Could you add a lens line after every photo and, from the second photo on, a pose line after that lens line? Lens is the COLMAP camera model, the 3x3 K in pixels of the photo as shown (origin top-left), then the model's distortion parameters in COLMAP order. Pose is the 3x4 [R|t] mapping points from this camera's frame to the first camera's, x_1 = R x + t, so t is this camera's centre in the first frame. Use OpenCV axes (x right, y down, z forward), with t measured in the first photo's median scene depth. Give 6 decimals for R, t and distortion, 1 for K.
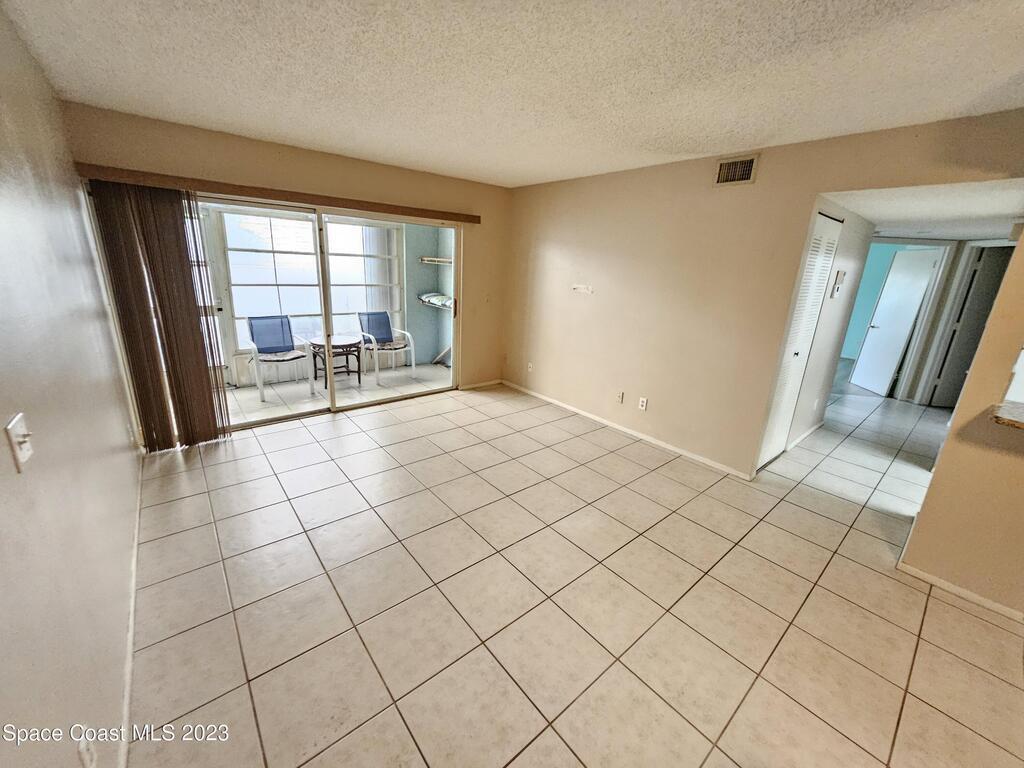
lens RADIAL K [[402.9, 0, 516.0], [0, 402.9, 378.9], [0, 0, 1]] dist [-0.006385, -0.000157]
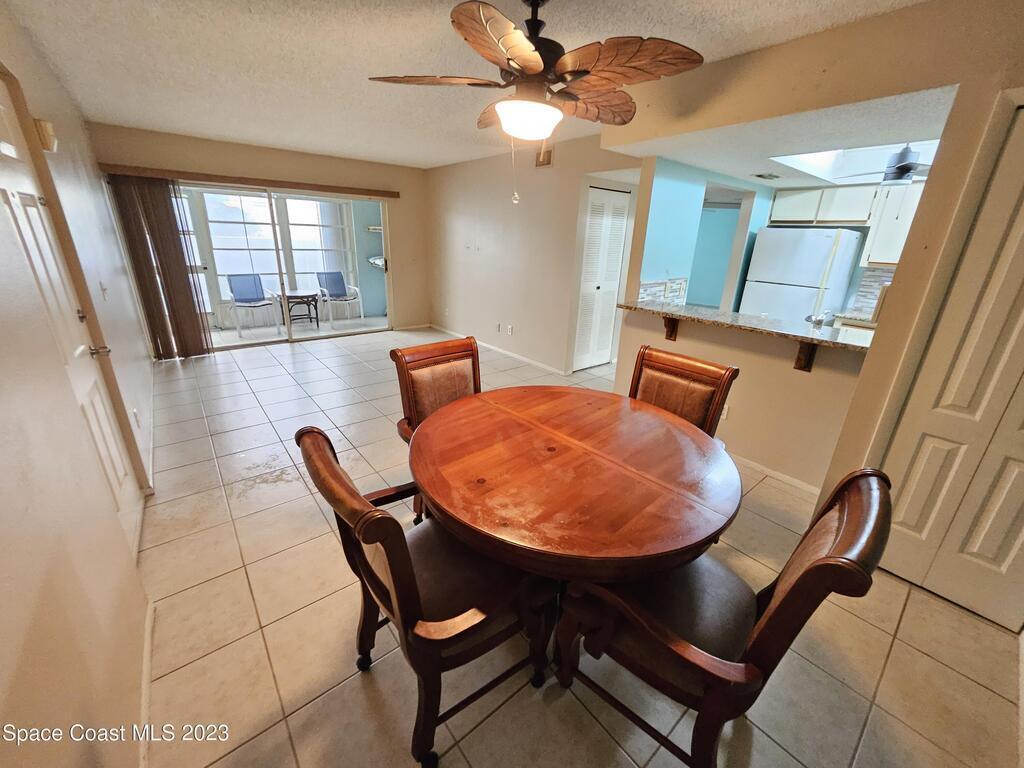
lens RADIAL K [[402.1, 0, 509.9], [0, 402.1, 376.2], [0, 0, 1]] dist [-0.002728, 0.000147]
pose [[0.999753, -0.009392, -0.020134, 0.276198], [0.010483, 0.998441, 0.054822, 0.114879], [0.019587, -0.055019, 0.998293, -0.305079]]
